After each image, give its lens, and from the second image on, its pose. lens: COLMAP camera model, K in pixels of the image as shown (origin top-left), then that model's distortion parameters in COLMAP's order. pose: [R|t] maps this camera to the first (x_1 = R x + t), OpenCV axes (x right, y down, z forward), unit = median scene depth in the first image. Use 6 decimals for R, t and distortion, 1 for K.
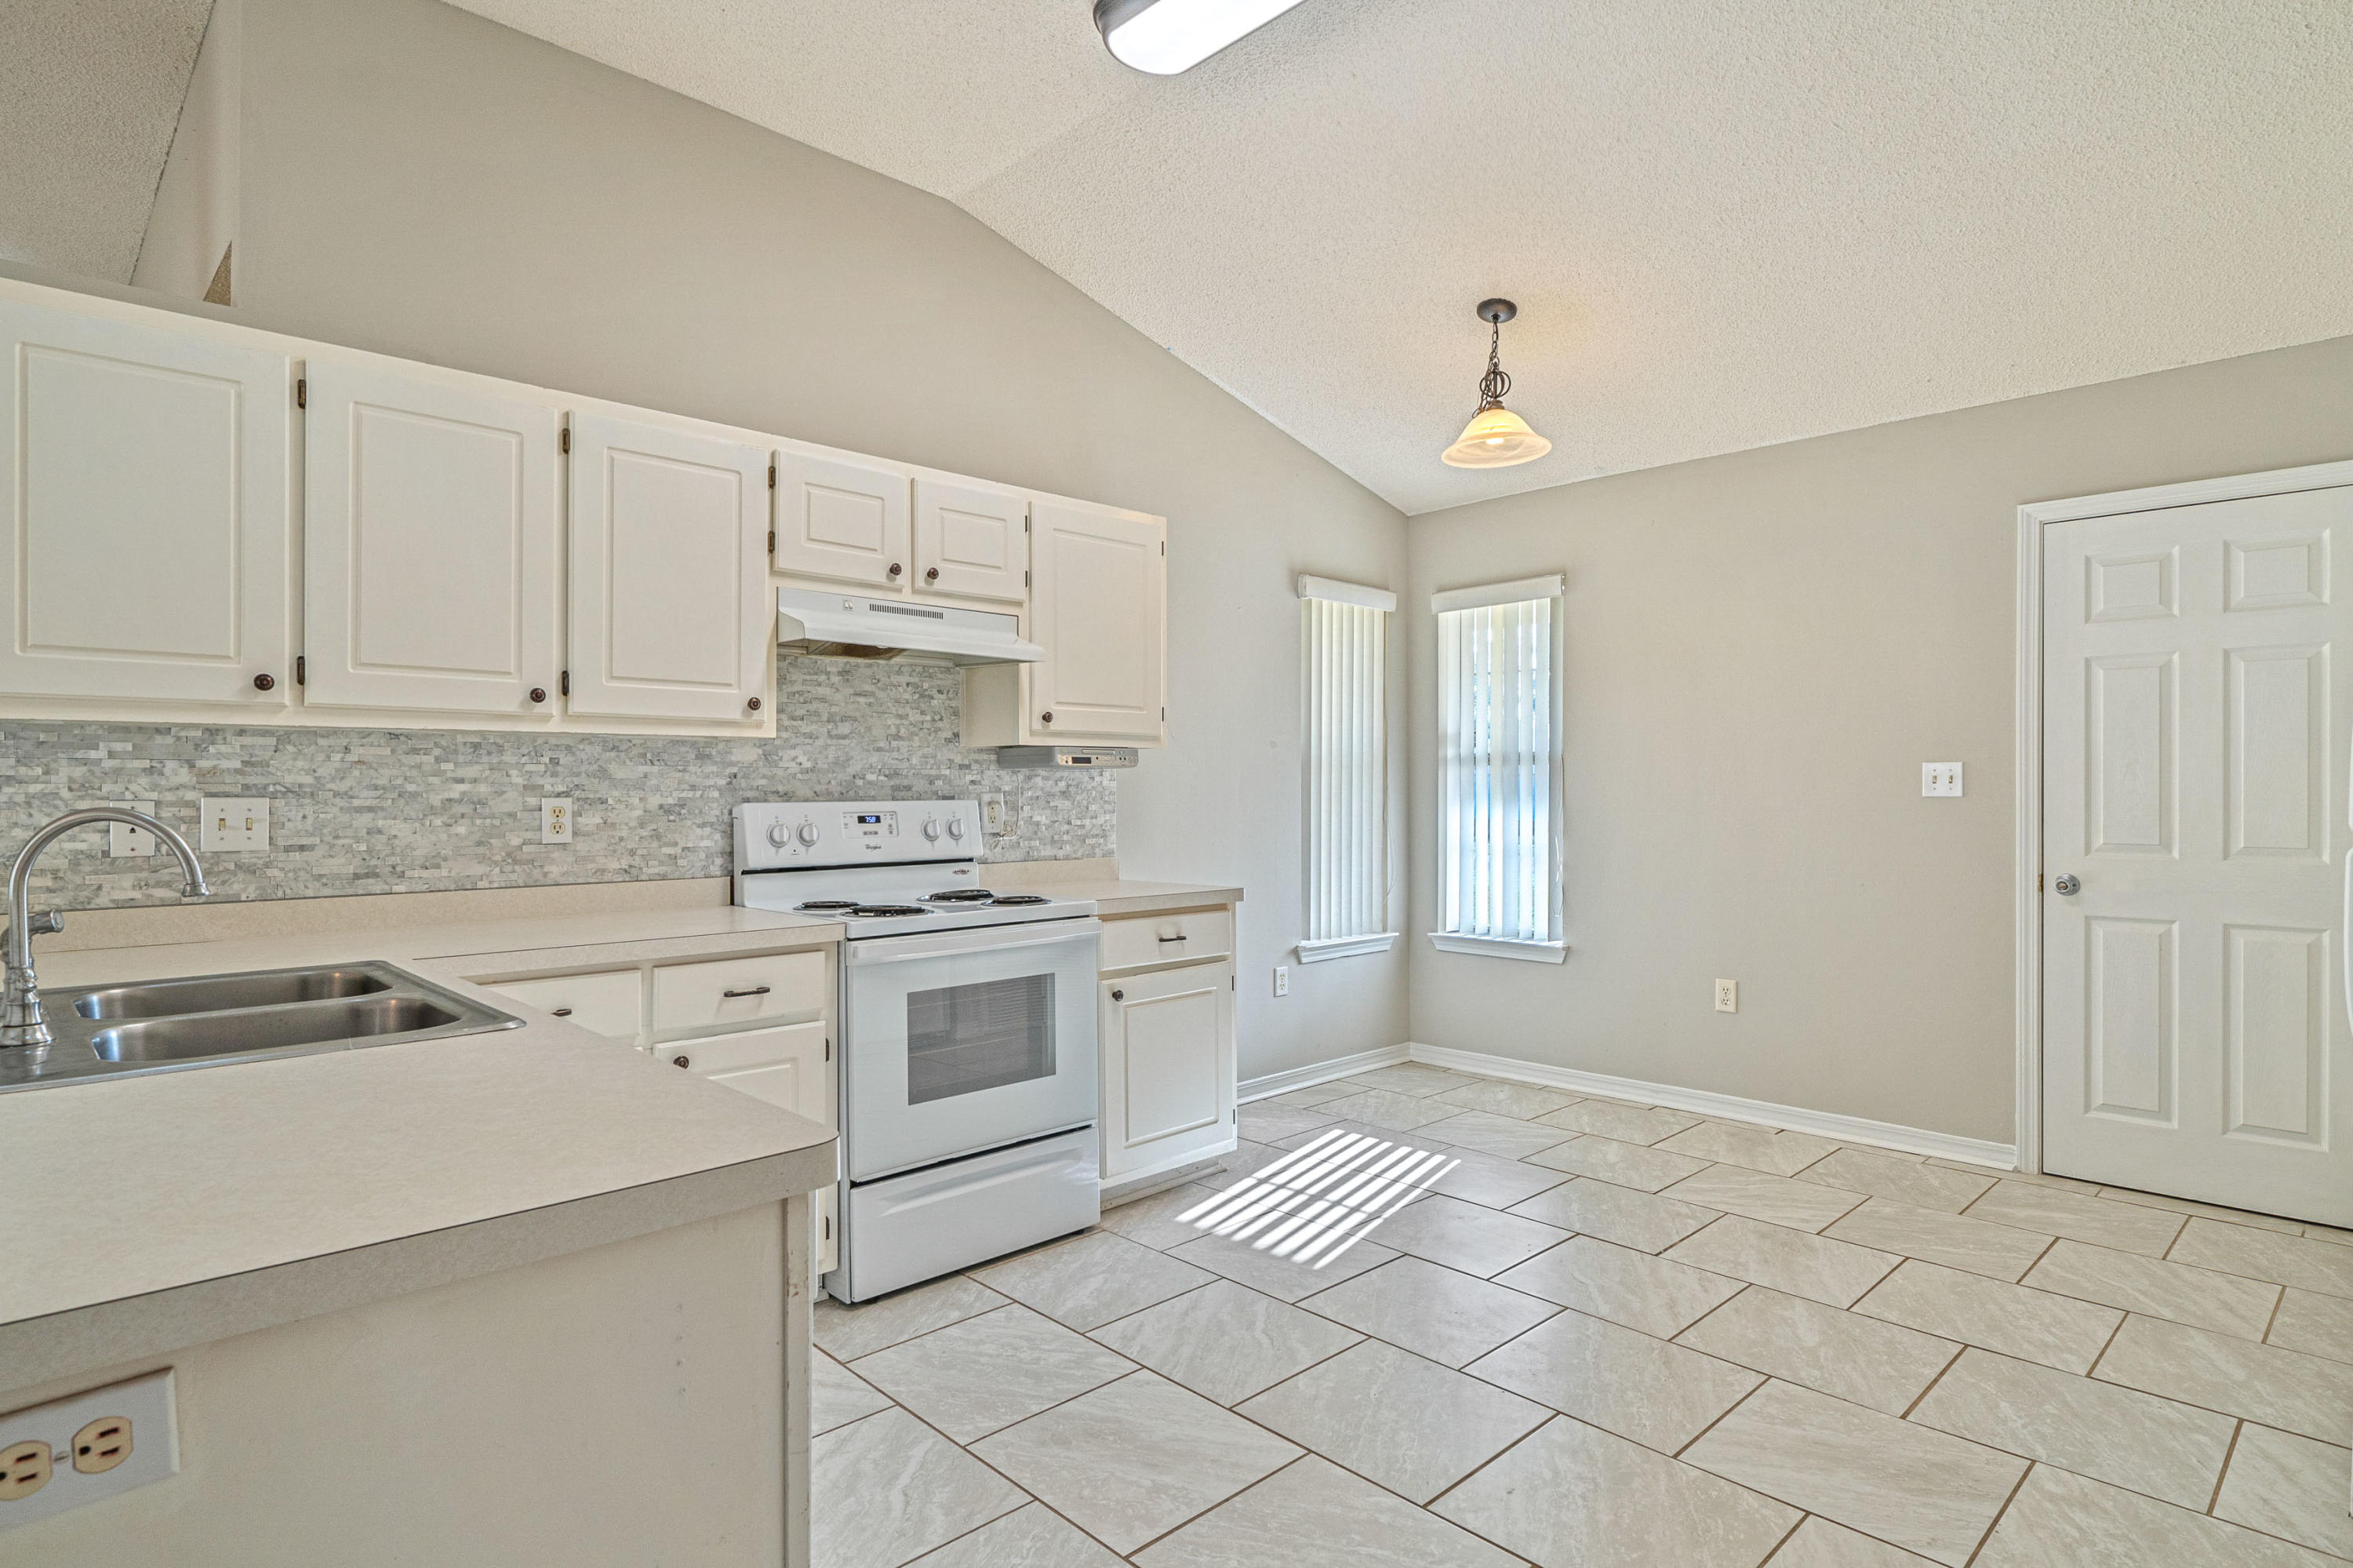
lens RADIAL K [[1234.6, 0, 1167.7], [0, 1234.6, 793.4], [0, 0, 1]] dist [-0.003014, -0.002287]
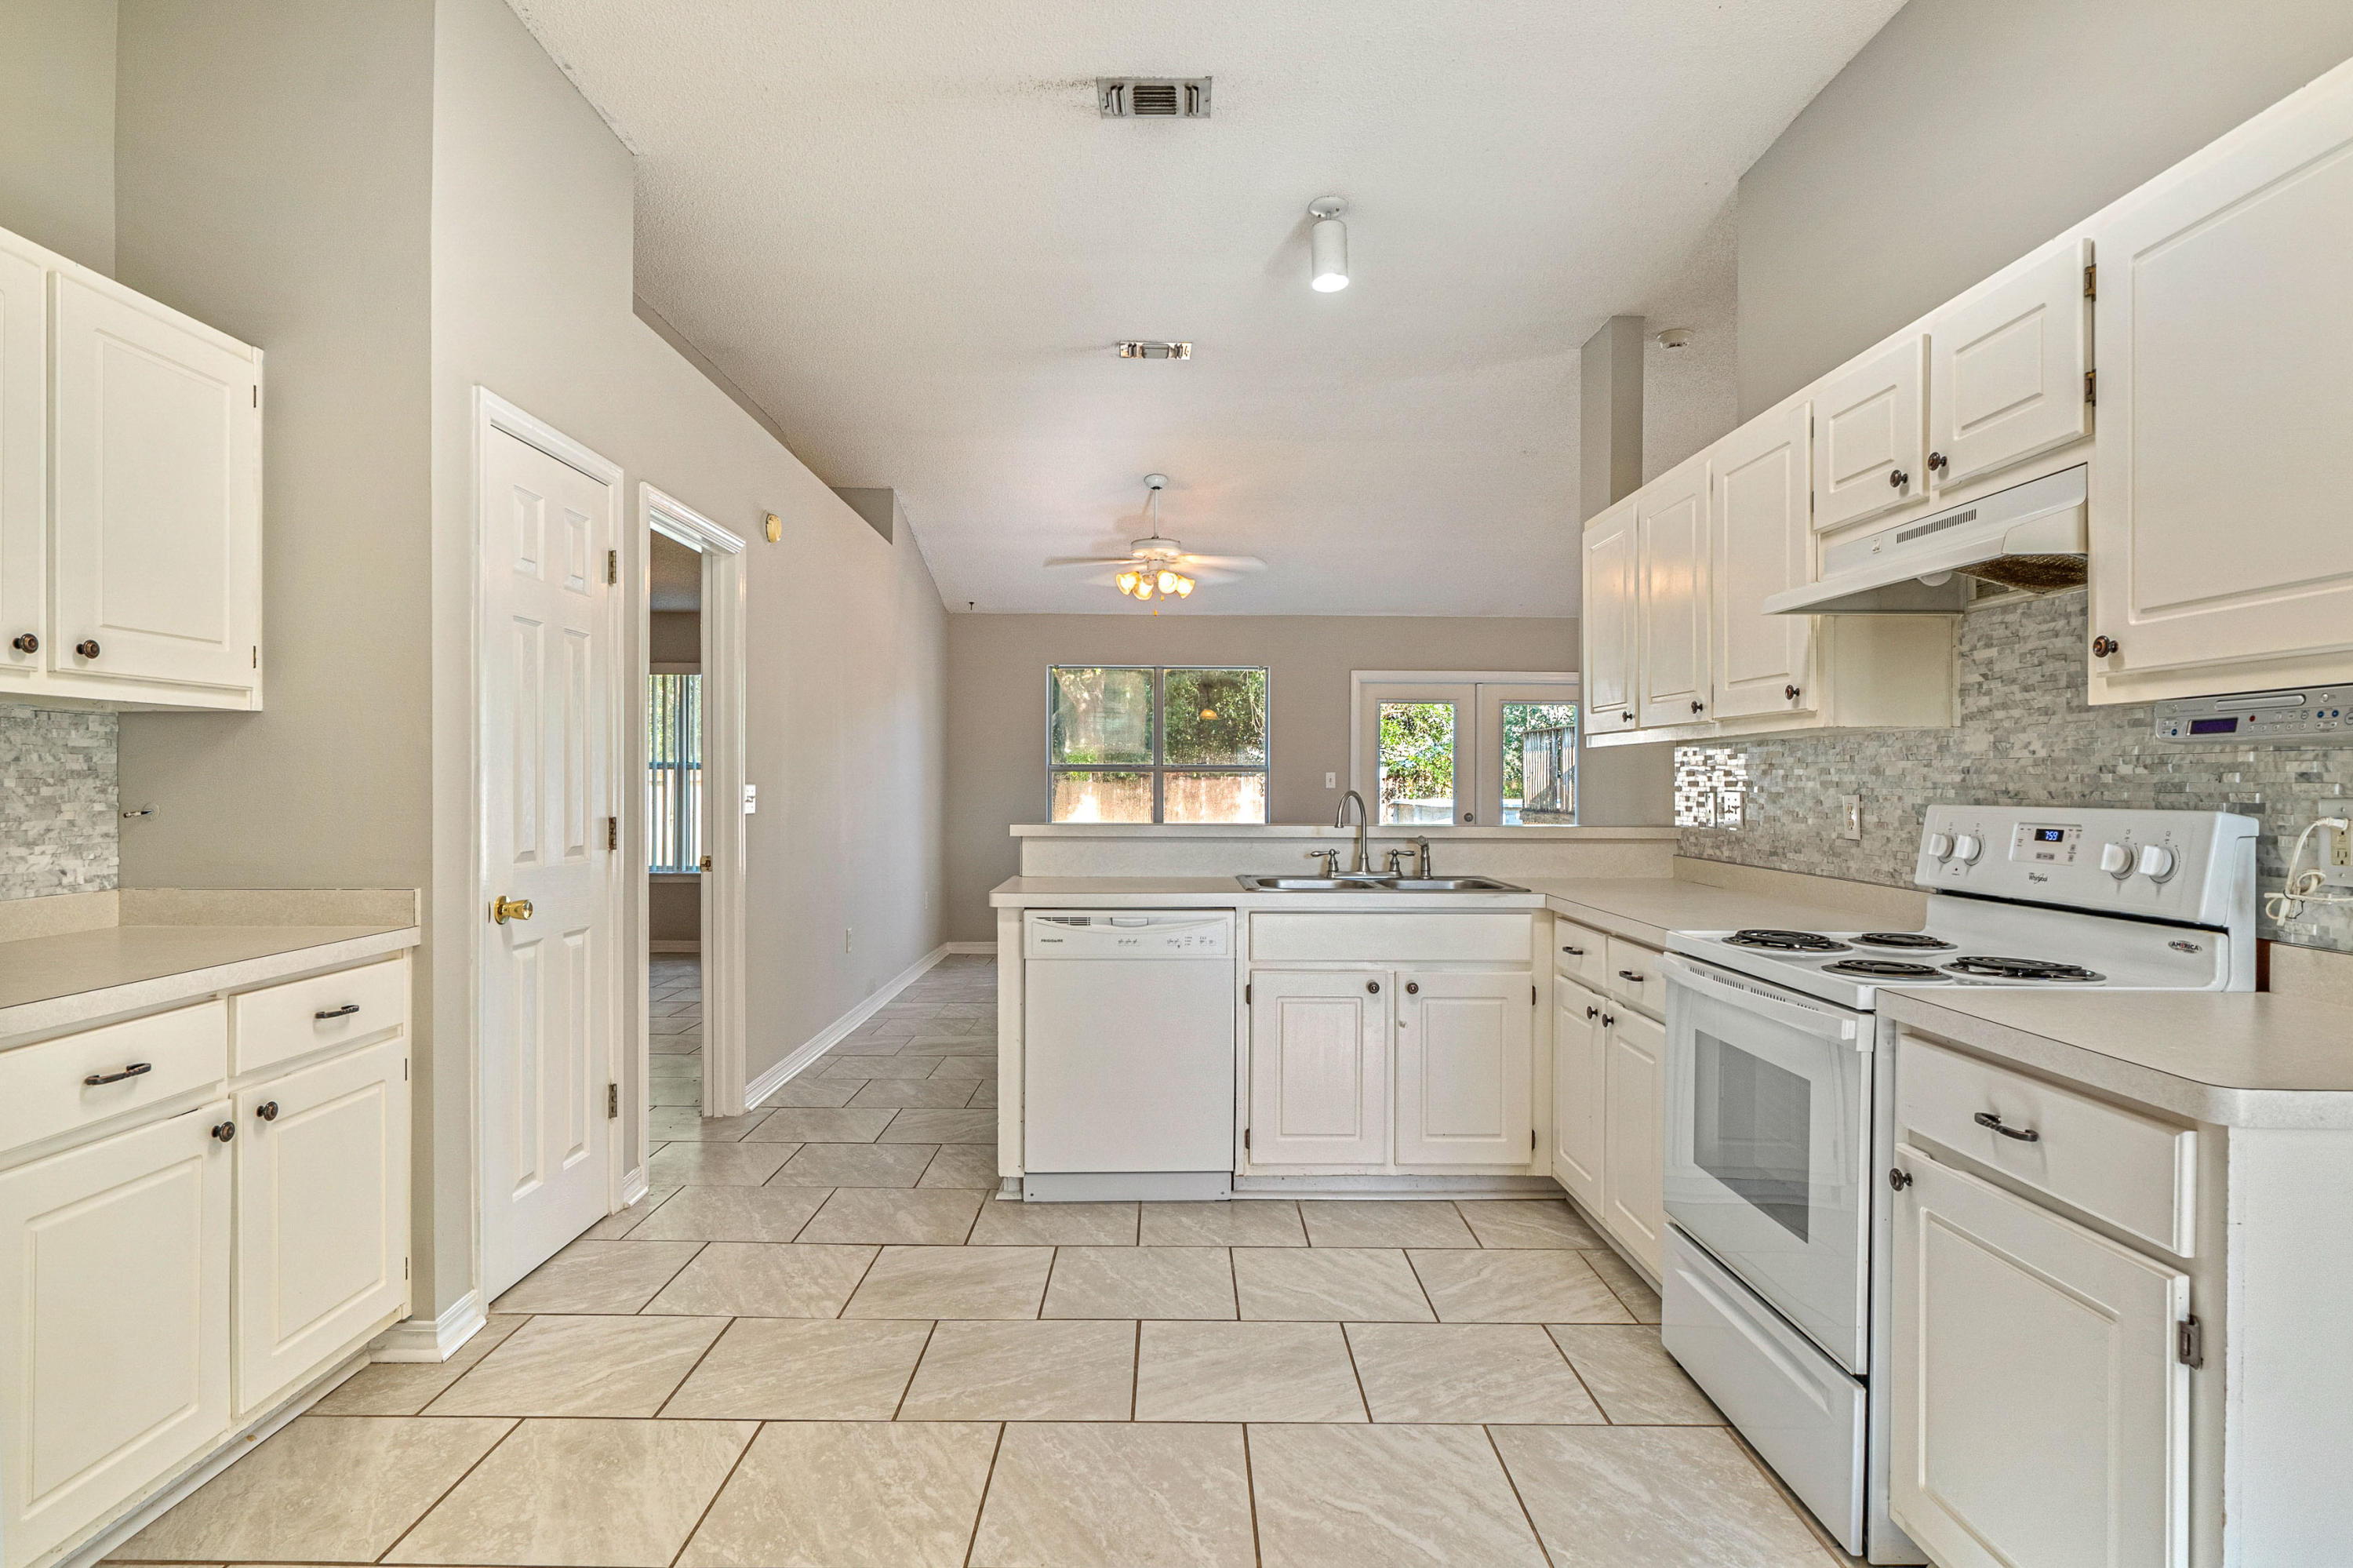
lens RADIAL K [[1256.4, 0, 1173.1], [0, 1256.4, 780.2], [0, 0, 1]] dist [-0.001842, -0.001016]
pose [[-0.685382, -0.002973, -0.728178, 0.601667], [-0.007780, 0.999964, 0.003240, -0.006965], [0.728142, 0.007885, -0.685380, 1.214339]]
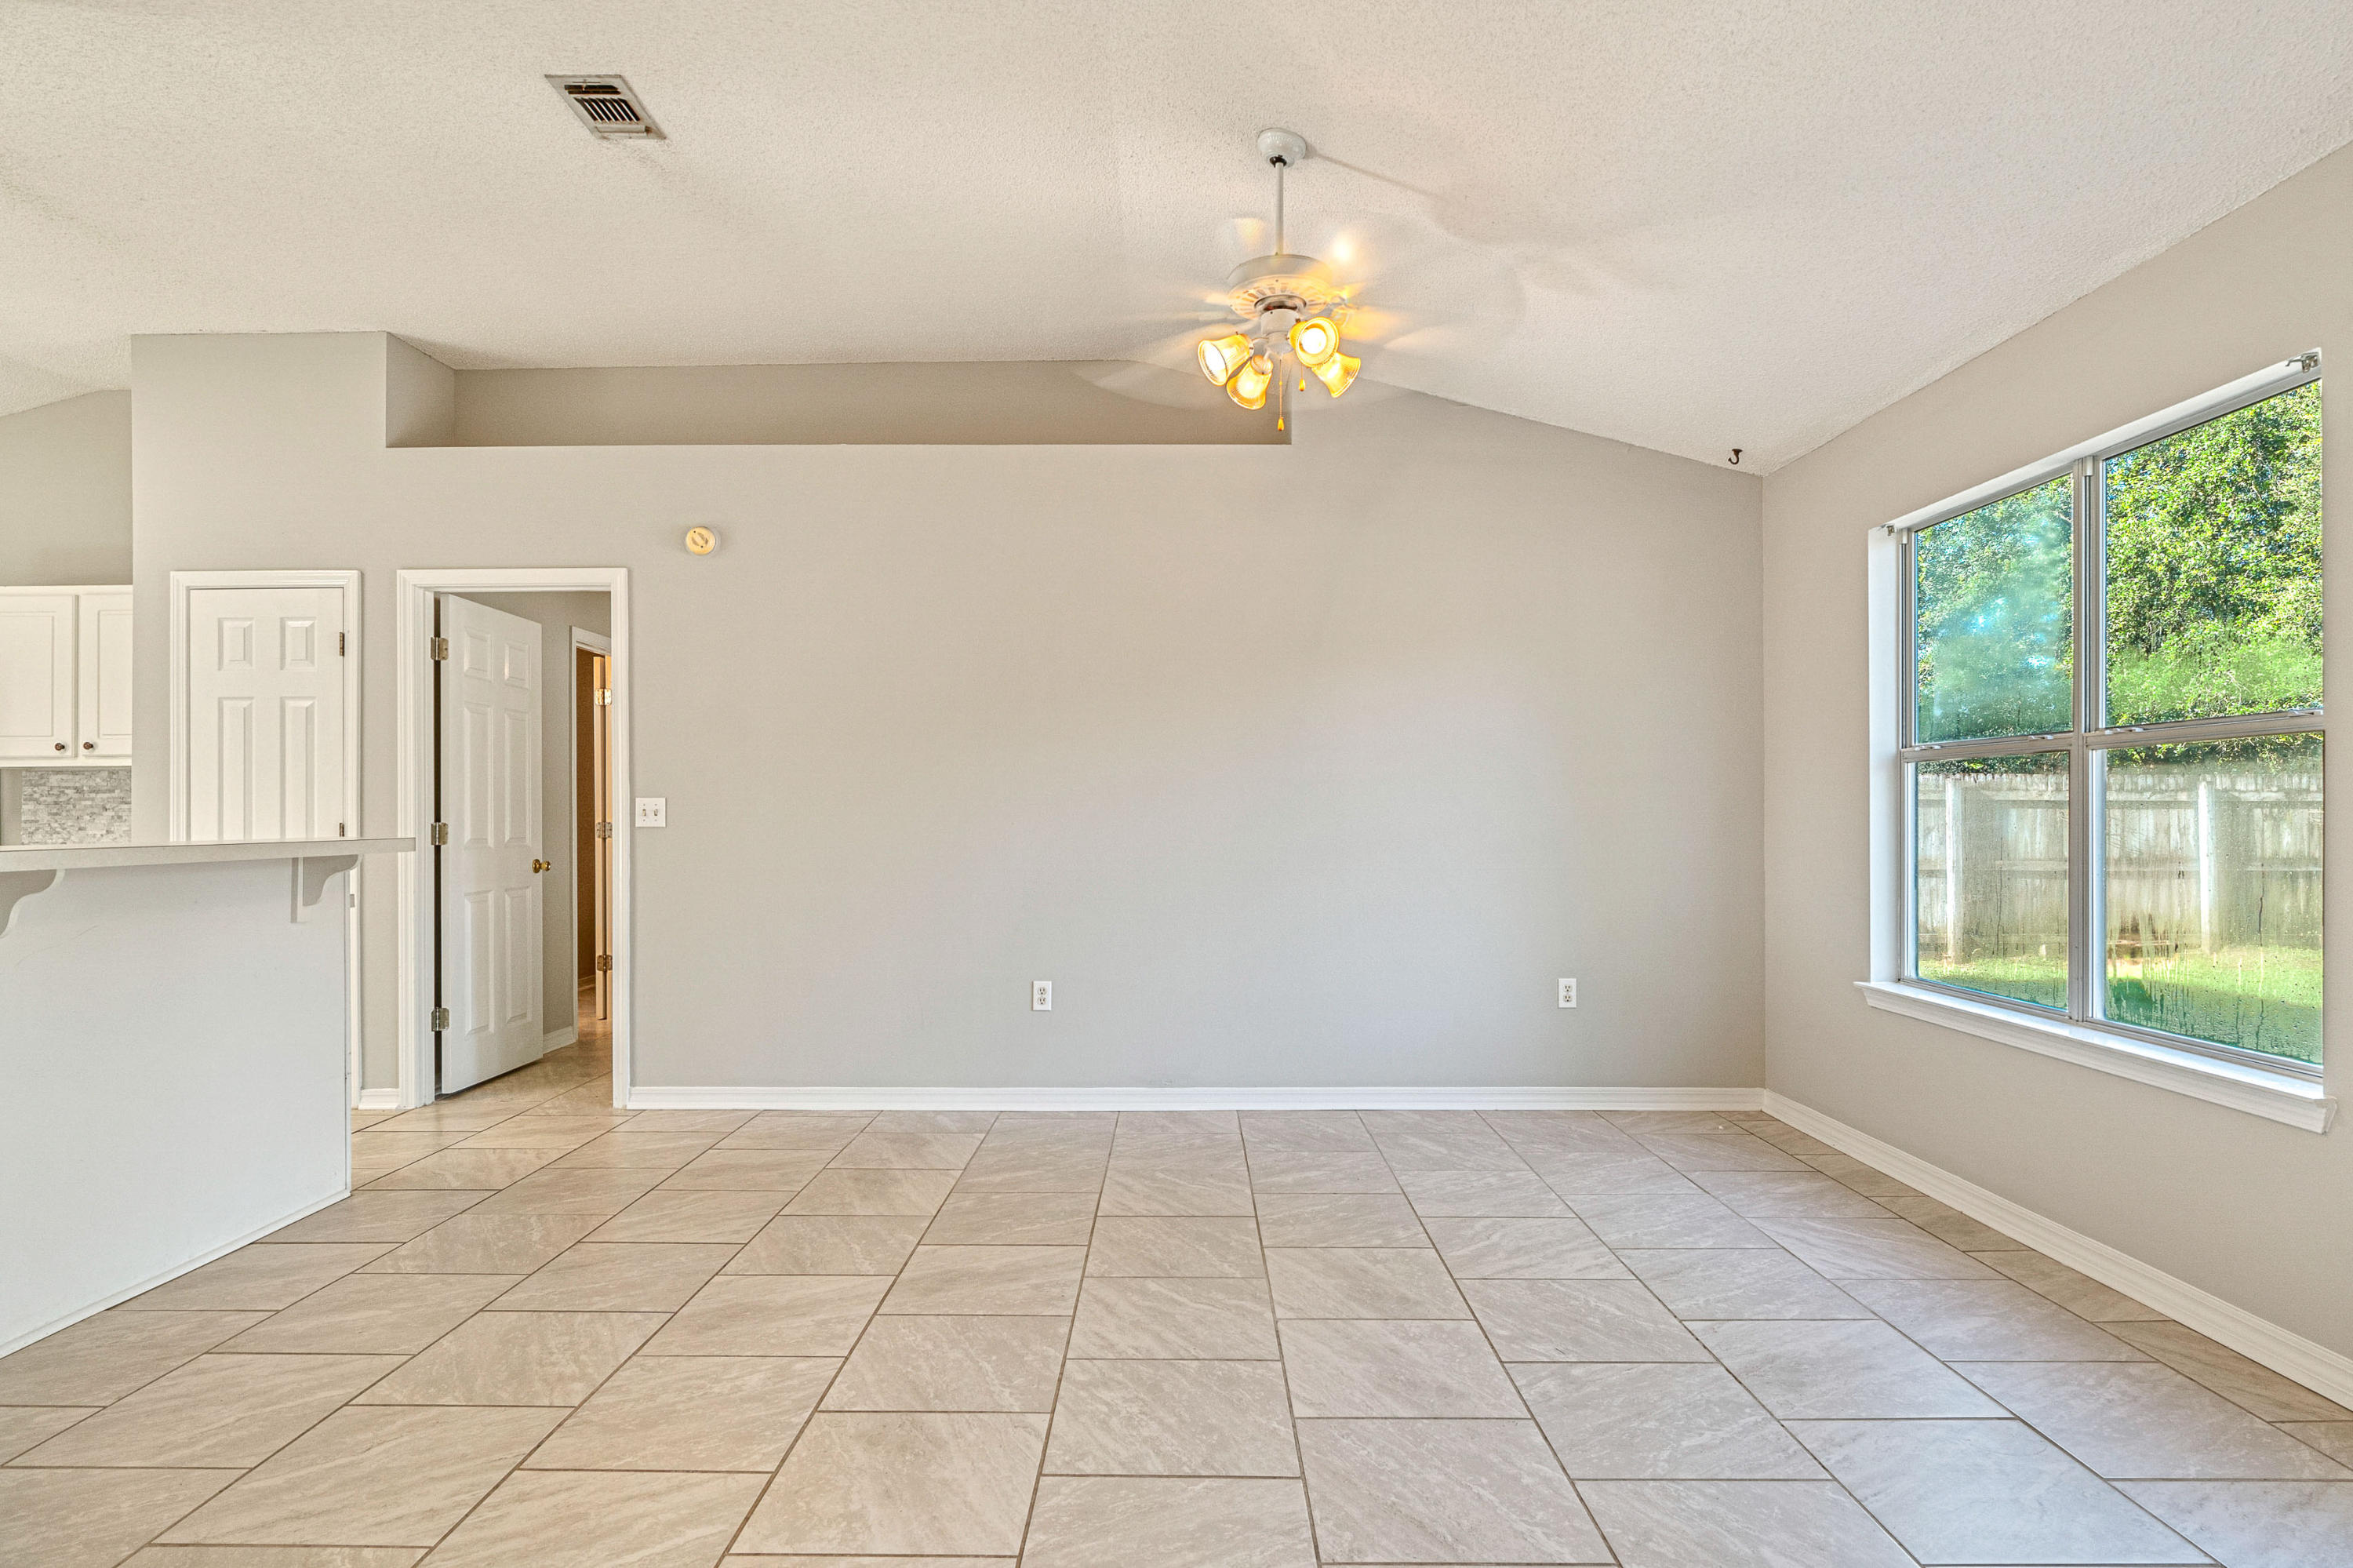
lens RADIAL K [[1233.4, 0, 1167.5], [0, 1233.4, 813.5], [0, 0, 1]] dist [-0.003850, -0.001249]
pose [[-0.717732, 0.006126, 0.696292, -1.579272], [0.011096, 0.999935, 0.002640, 0.027375], [-0.696231, 0.009621, -0.717754, 0.499548]]
